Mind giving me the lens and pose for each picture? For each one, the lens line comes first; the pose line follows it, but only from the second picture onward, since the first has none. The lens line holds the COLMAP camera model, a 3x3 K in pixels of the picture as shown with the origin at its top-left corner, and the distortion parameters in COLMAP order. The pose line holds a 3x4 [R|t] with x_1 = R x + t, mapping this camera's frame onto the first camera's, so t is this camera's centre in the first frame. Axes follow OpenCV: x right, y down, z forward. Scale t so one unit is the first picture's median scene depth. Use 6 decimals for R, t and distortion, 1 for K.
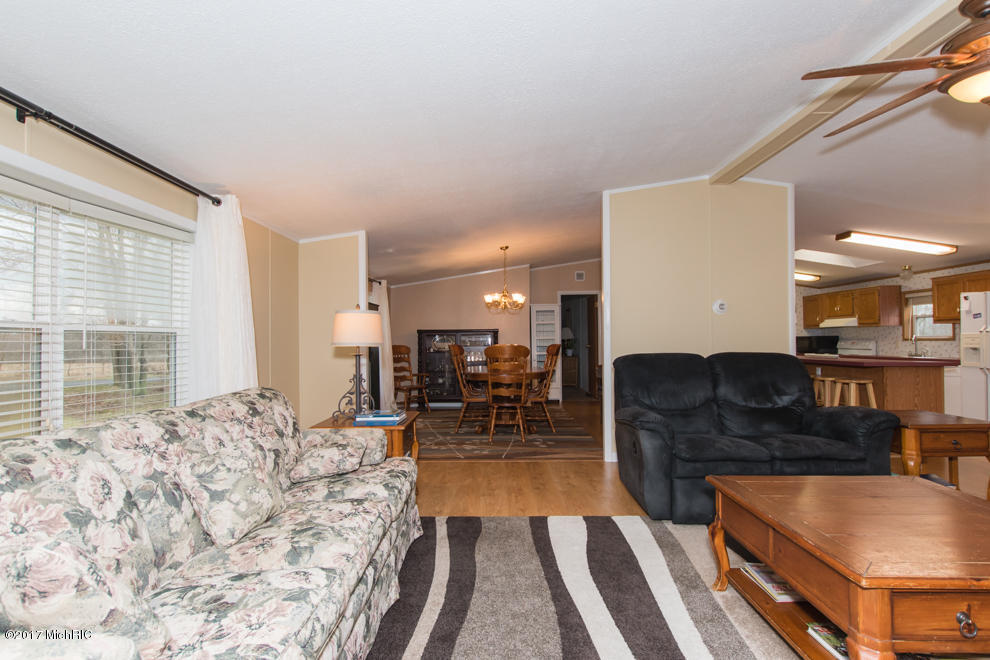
lens RADIAL K [[463.4, 0, 495.0], [0, 463.4, 332.3], [0, 0, 1]] dist [-0.001154, -0.001003]
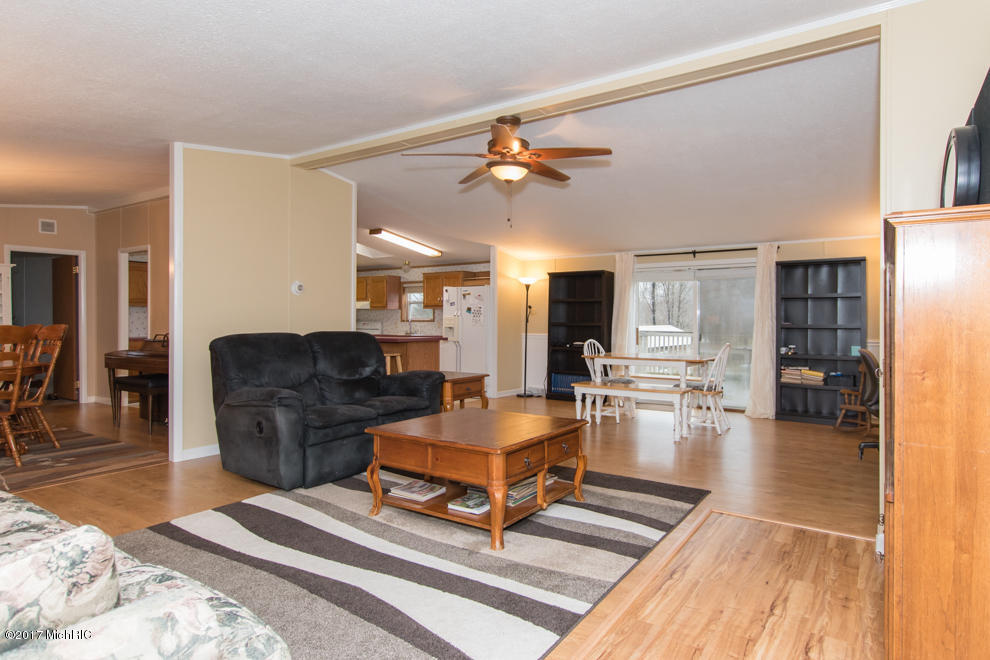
lens RADIAL K [[567.3, 0, 495.0], [0, 567.3, 330.0], [0, 0, 1]] dist [0.002980, 0.000569]
pose [[0.563905, -0.008127, 0.825800, -0.323265], [-0.018954, 0.999561, 0.022780, 0.001438], [-0.825622, -0.028497, 0.563503, -0.075351]]
